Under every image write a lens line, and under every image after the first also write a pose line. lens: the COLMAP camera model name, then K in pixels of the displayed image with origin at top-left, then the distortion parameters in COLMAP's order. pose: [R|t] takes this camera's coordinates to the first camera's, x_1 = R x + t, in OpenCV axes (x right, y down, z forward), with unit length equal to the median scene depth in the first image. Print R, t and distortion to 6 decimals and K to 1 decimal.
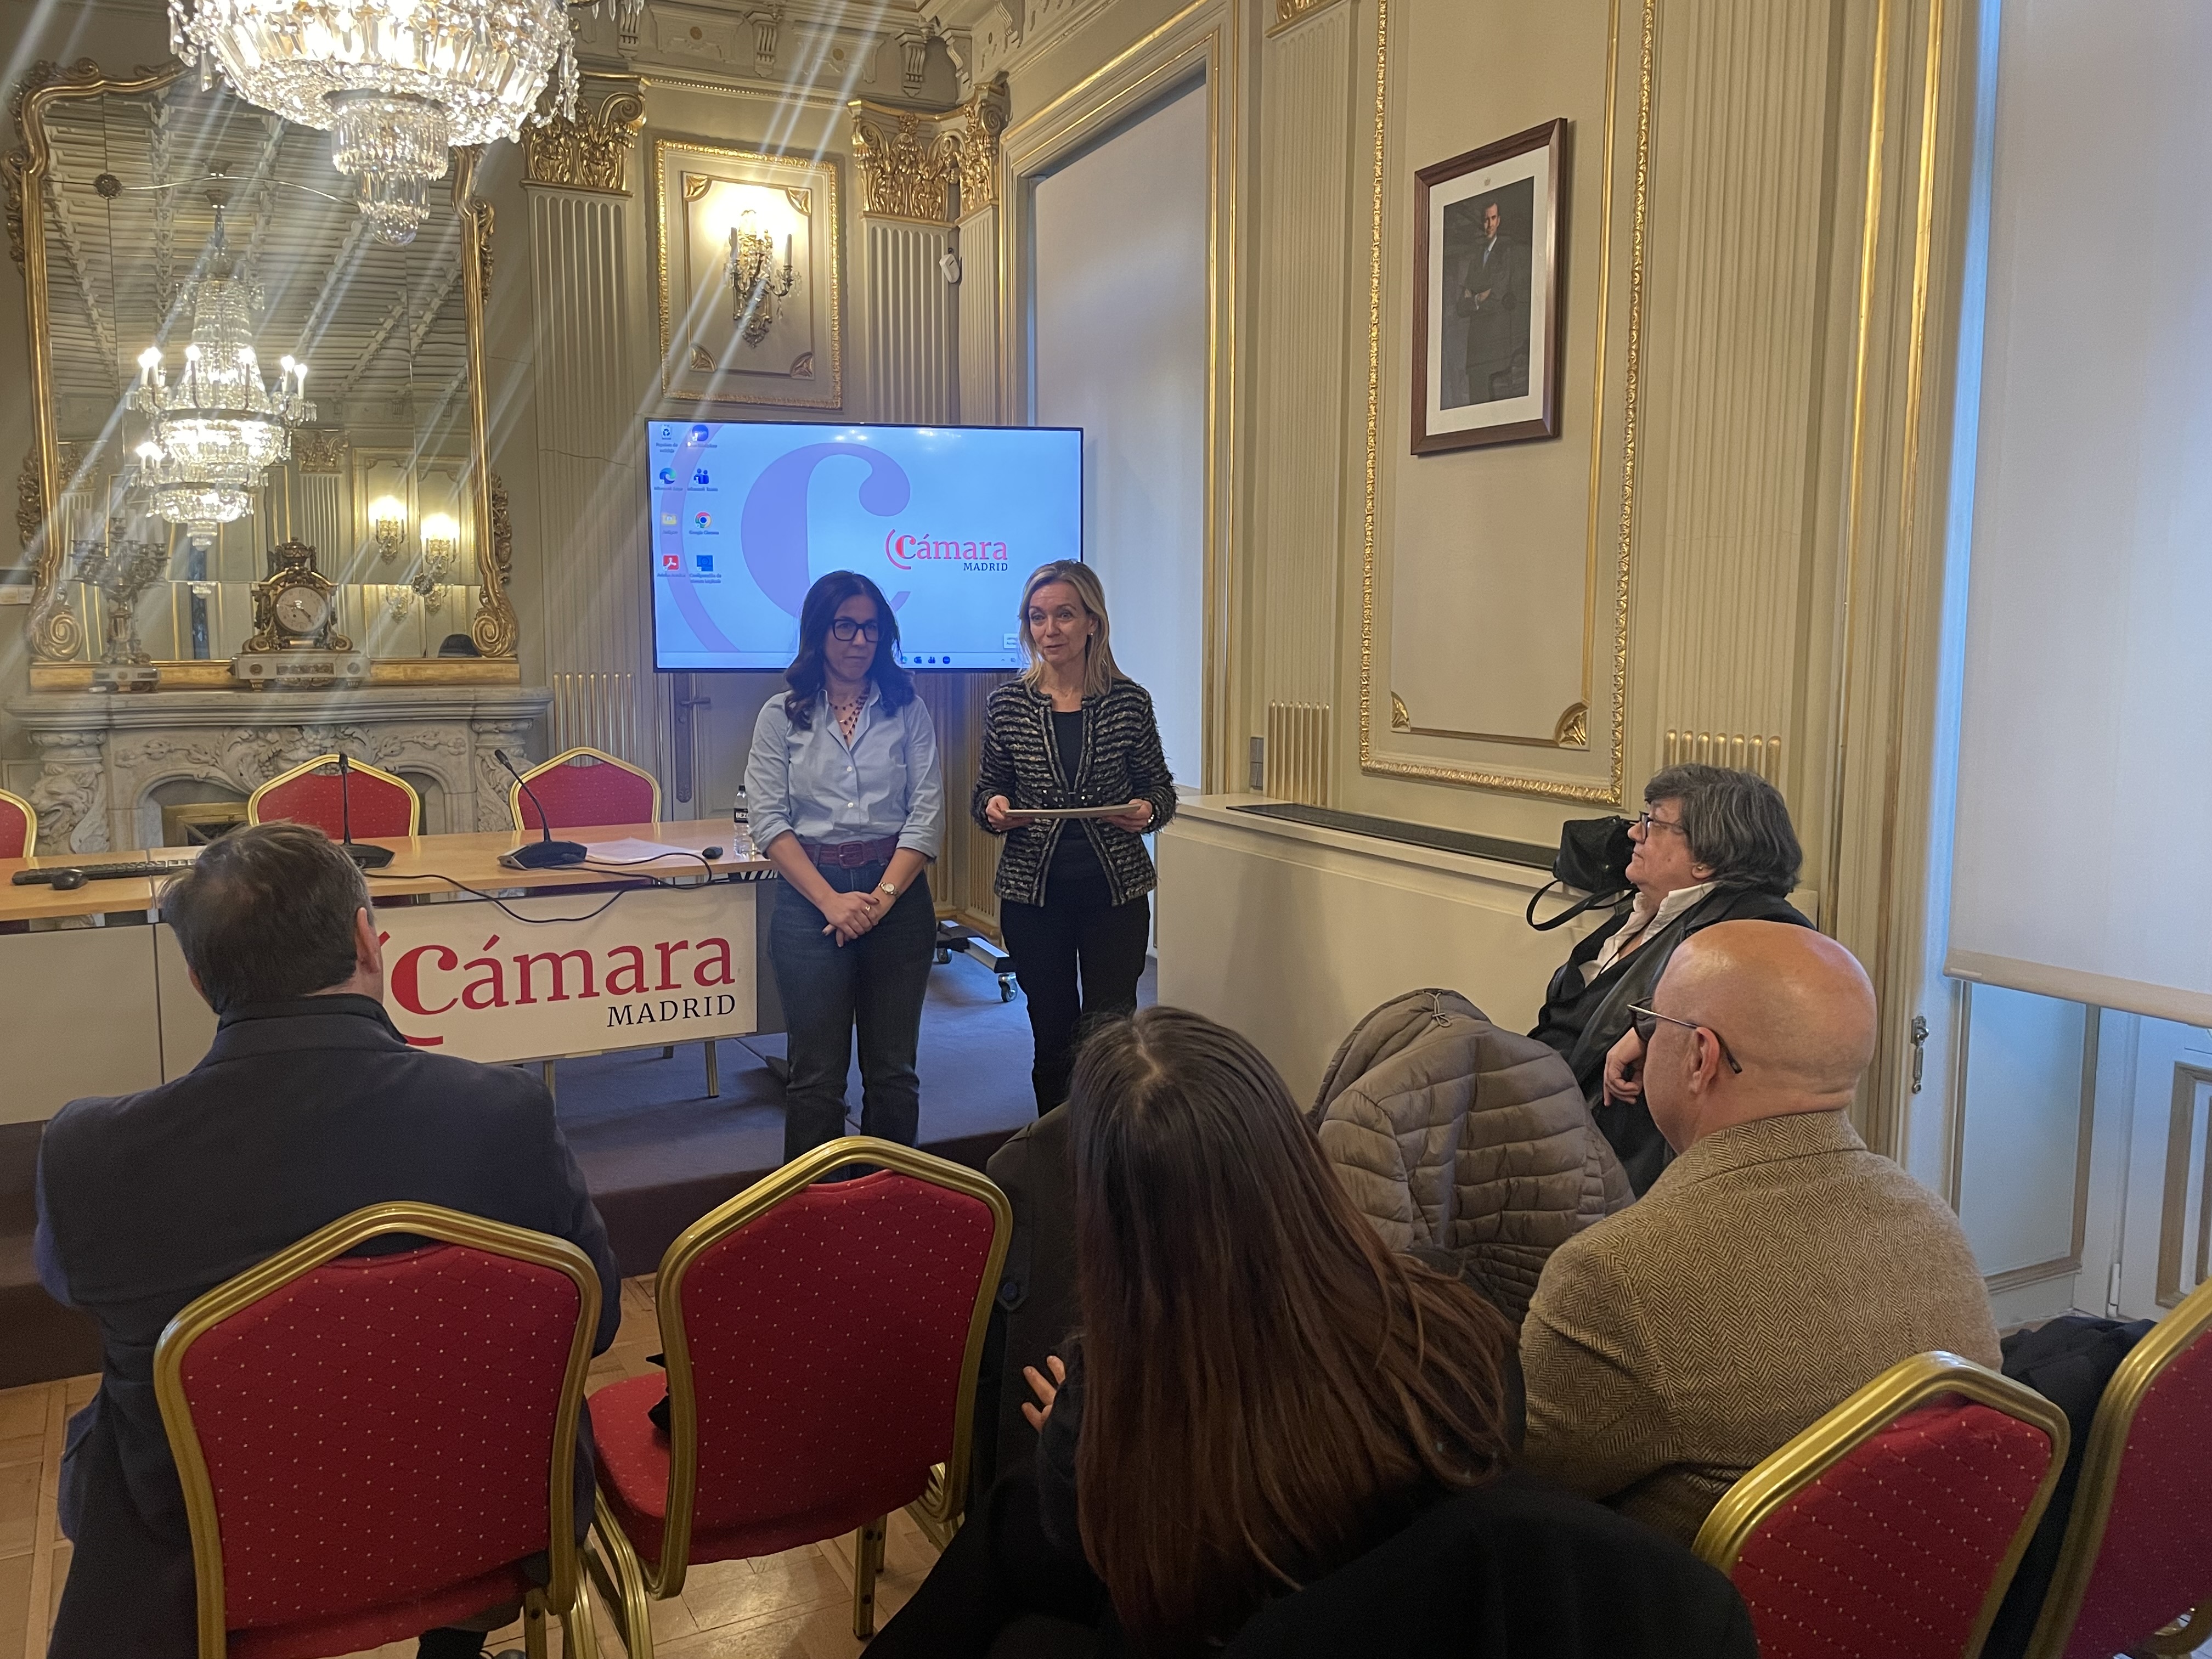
lens RADIAL K [[1744.0, 0, 1106.0], [0, 1744.0, 829.5], [0, 0, 1]] dist [0.085316, -0.001136]
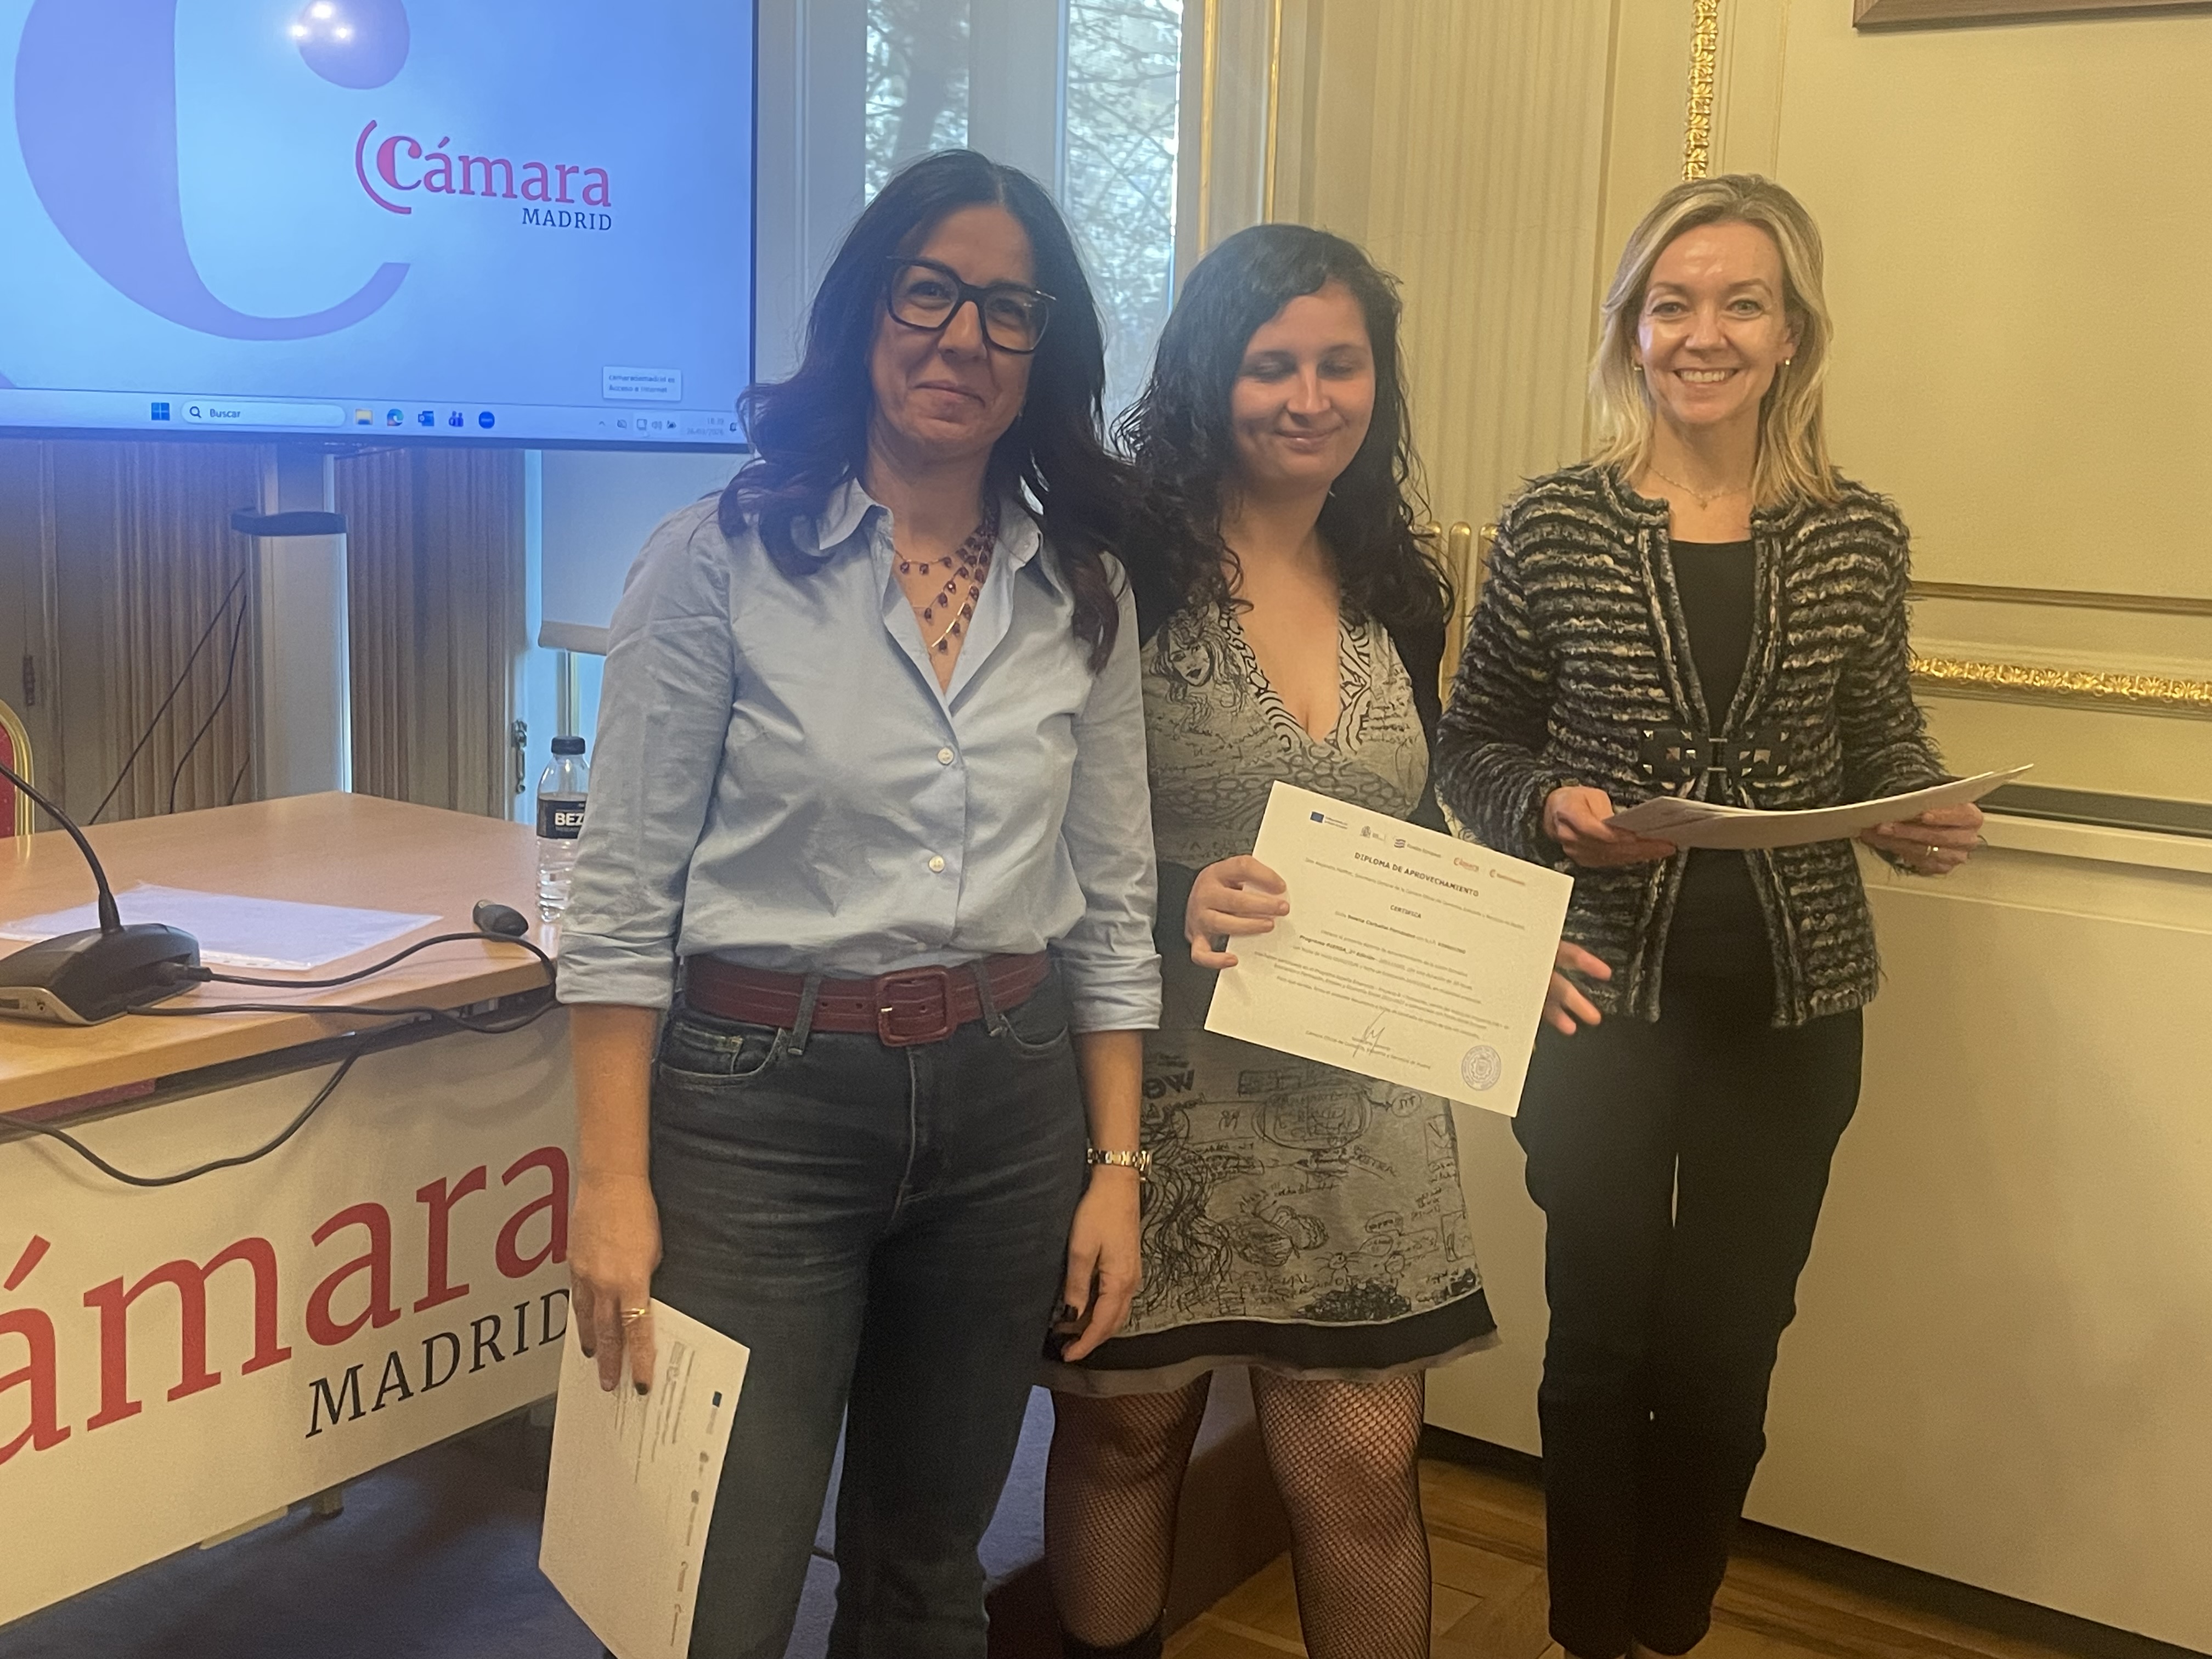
lens RADIAL K [[2526.7, 0, 1133.3], [0, 2526.7, 810.1], [0, 0, 1]] dist [0.110040, -0.151712]
pose [[0.880013, -0.048580, 0.472459, -0.372232], [0.027086, 0.998270, 0.052195, -0.036474], [-0.474178, -0.033135, 0.879806, 0.467218]]
